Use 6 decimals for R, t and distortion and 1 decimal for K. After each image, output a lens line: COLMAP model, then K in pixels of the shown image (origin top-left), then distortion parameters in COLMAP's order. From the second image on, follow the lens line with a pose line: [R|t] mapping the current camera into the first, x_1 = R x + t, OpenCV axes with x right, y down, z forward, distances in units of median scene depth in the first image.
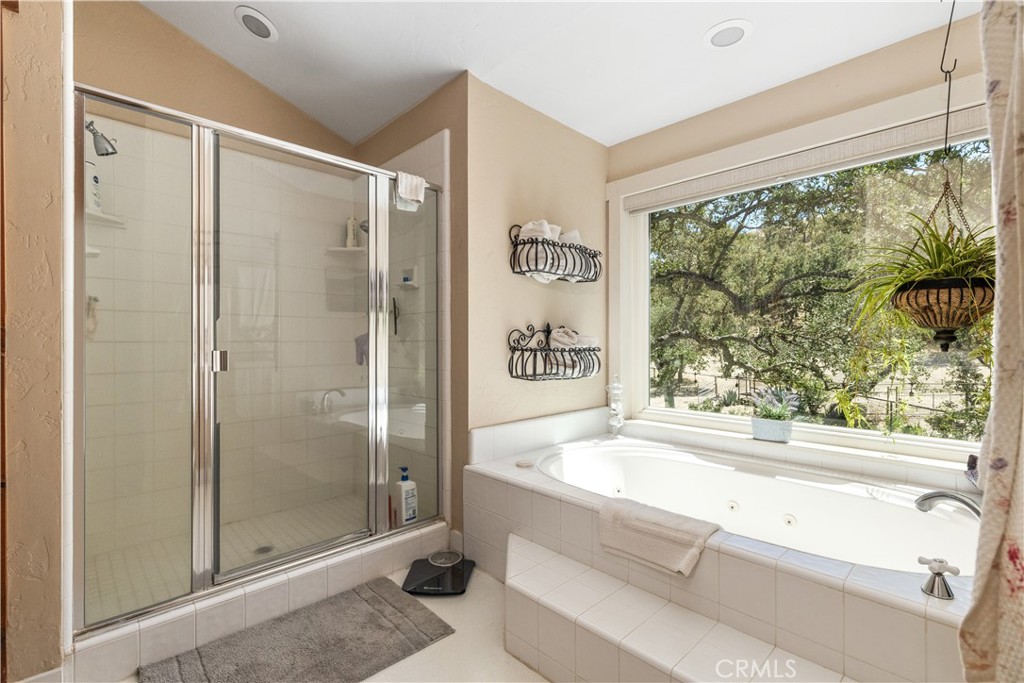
lens RADIAL K [[456.6, 0, 512.2], [0, 456.6, 345.6], [0, 0, 1]] dist [0.000429, -0.000215]
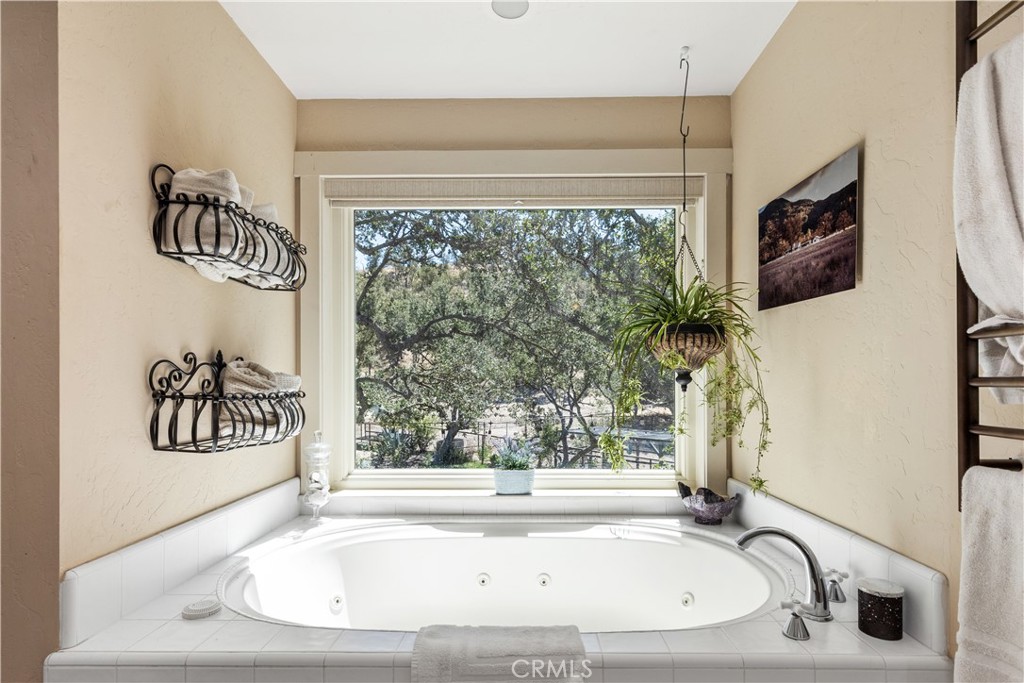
lens RADIAL K [[505.6, 0, 514.2], [0, 505.6, 383.5], [0, 0, 1]] dist [0.005611, -0.000378]
pose [[0.701465, -0.000828, 0.712704, -0.127050], [0.006390, 0.999966, -0.005128, -0.001680], [-0.712676, 0.008151, 0.701446, 0.287862]]
